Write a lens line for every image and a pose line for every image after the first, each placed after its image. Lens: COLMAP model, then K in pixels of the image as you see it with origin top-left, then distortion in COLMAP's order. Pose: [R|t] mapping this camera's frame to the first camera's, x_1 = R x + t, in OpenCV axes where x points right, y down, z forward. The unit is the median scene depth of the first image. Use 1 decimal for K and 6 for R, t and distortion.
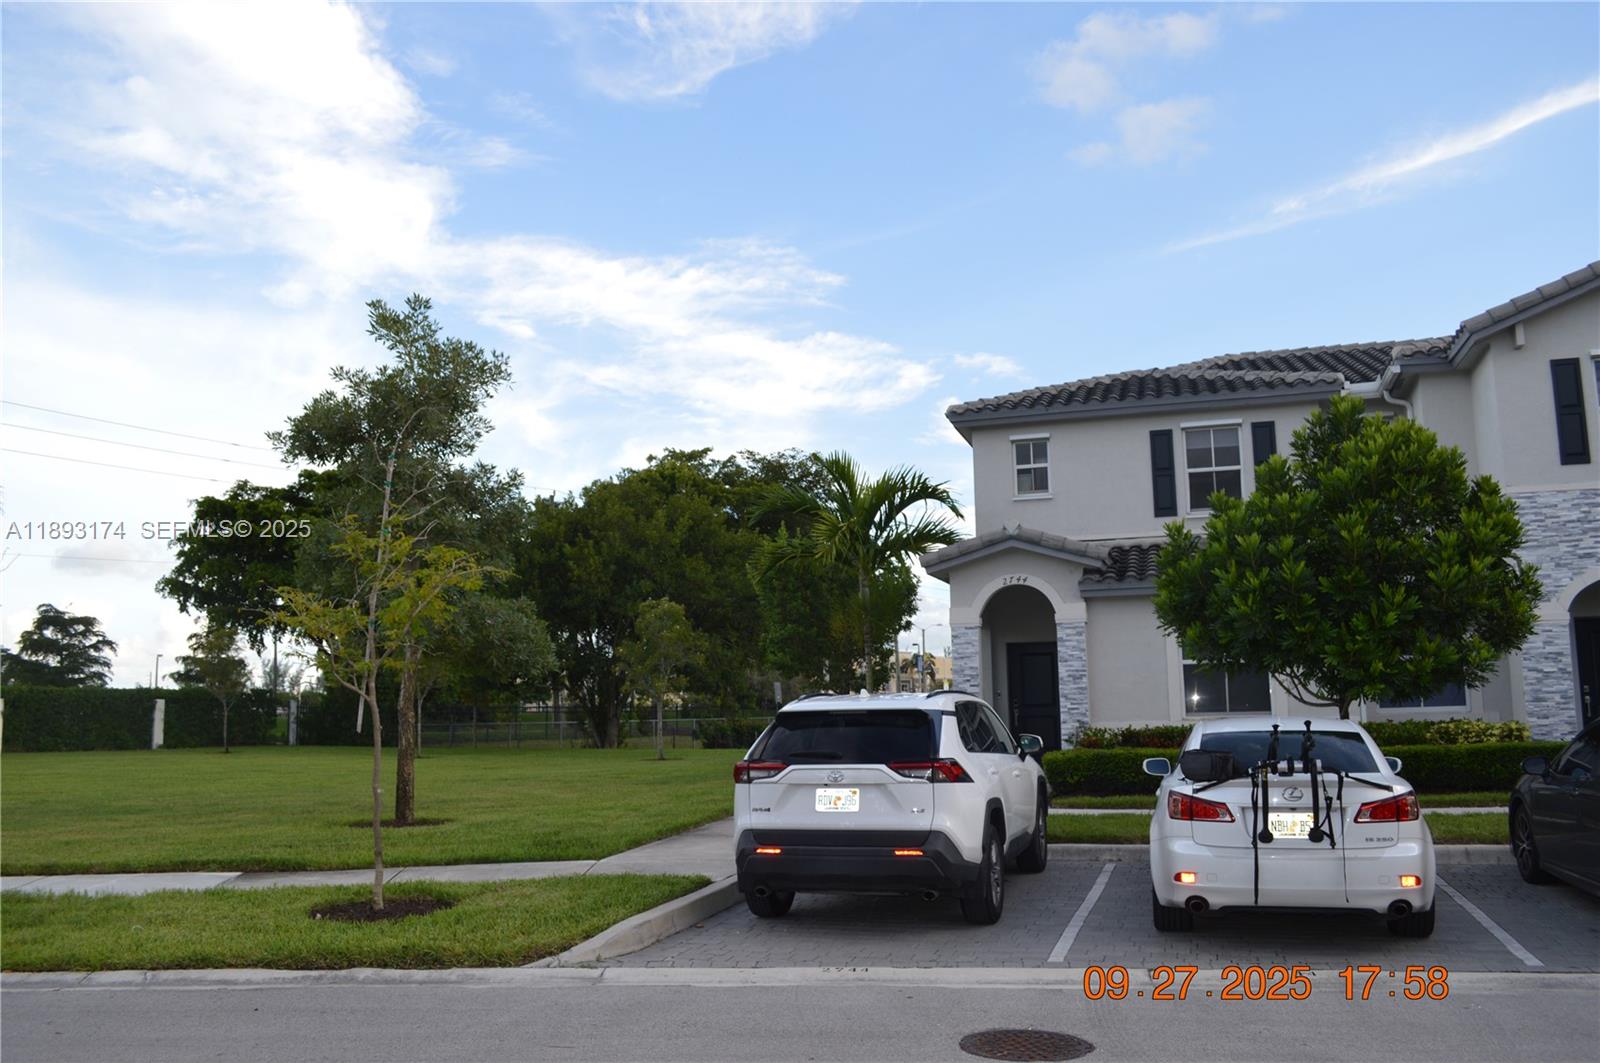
lens RADIAL K [[1234.3, 0, 834.8], [0, 1234.3, 531.4], [0, 0, 1]] dist [-0.072796, -0.001703]
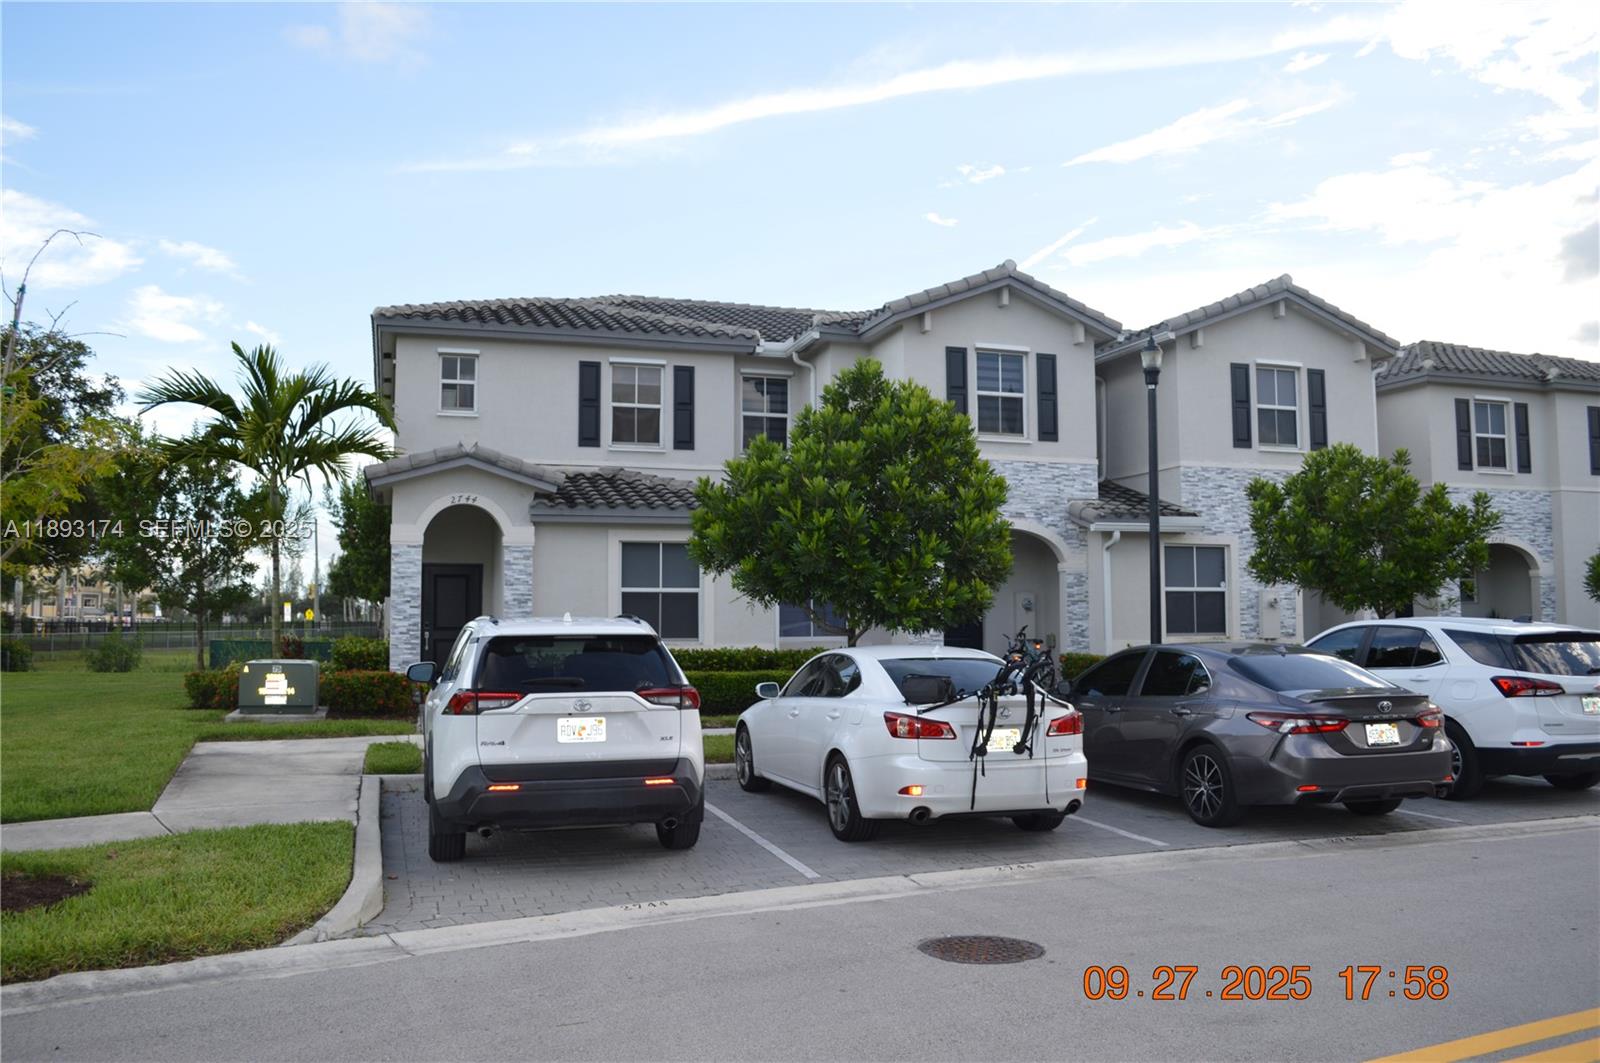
lens RADIAL K [[1227.9, 0, 780.7], [0, 1227.9, 524.8], [0, 0, 1]] dist [-0.069015, 0.037993]
pose [[0.835978, 0.057088, 0.545786, -0.173280], [-0.087730, 0.995686, 0.030229, 0.008899], [-0.541705, -0.073153, 0.837379, 0.063672]]
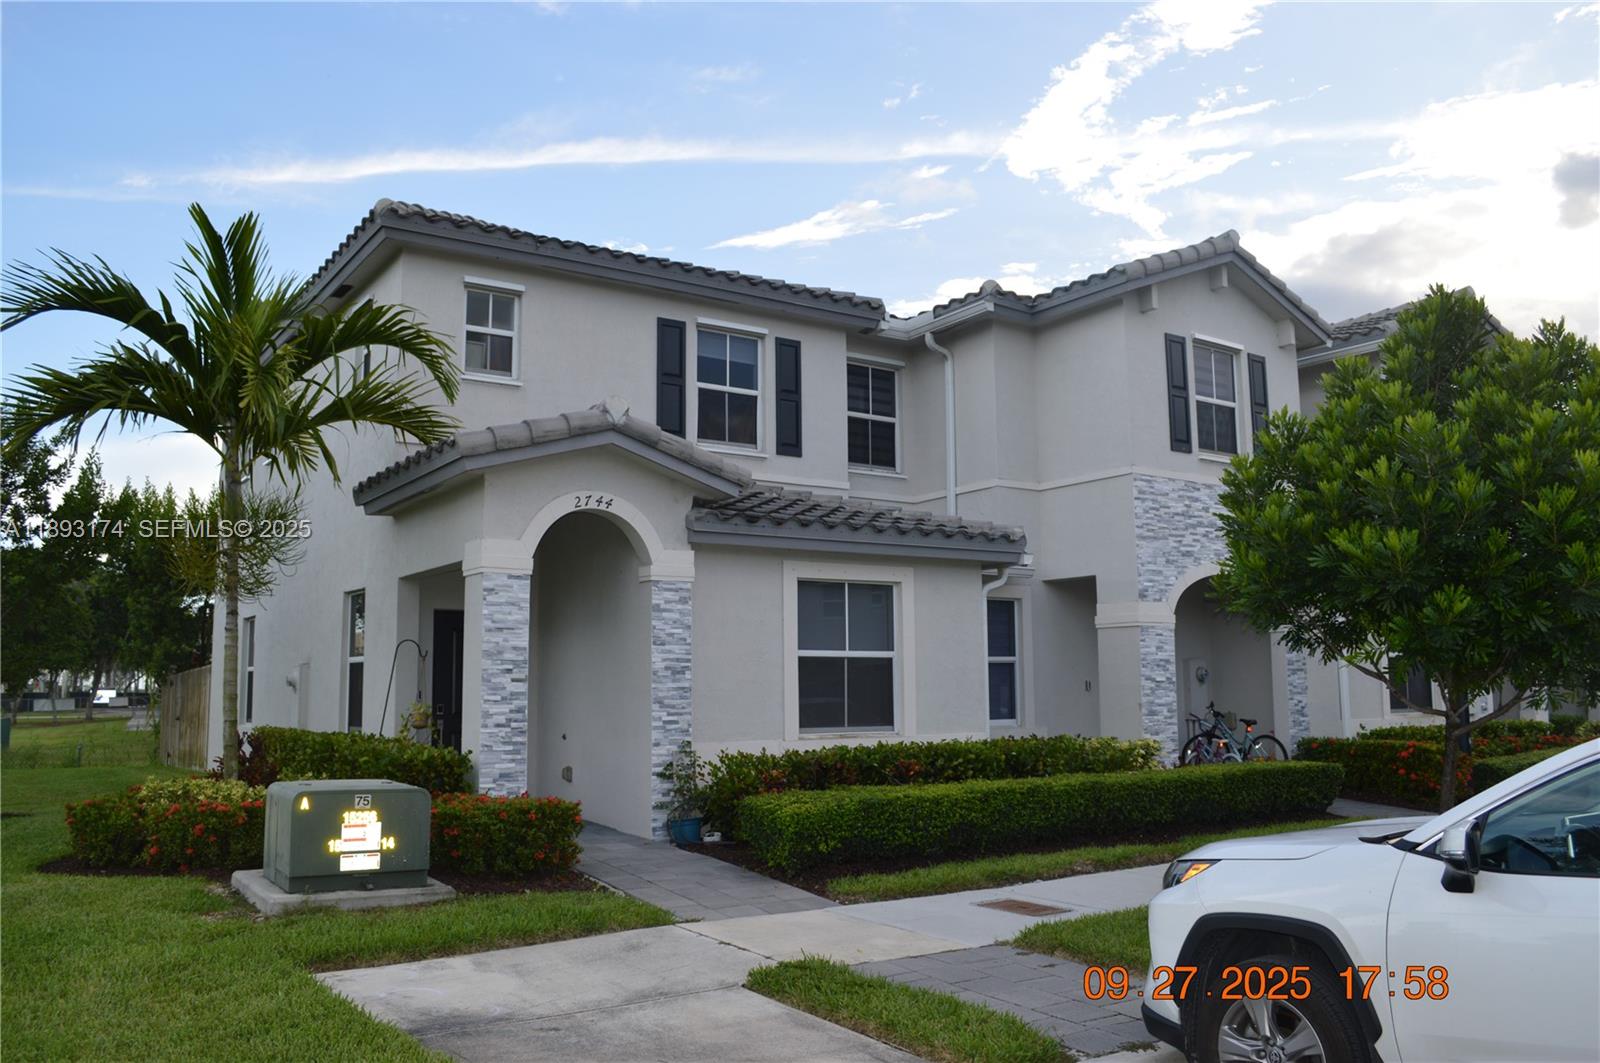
lens RADIAL K [[1251.3, 0, 800.0], [0, 1251.3, 531.5], [0, 0, 1]] dist [-0.064372, 0.005143]
pose [[0.645238, 0.108935, 0.756175, -0.245393], [-0.110037, 0.992713, -0.049118, 0.074214], [-0.756016, -0.051514, 0.652523, 0.555221]]
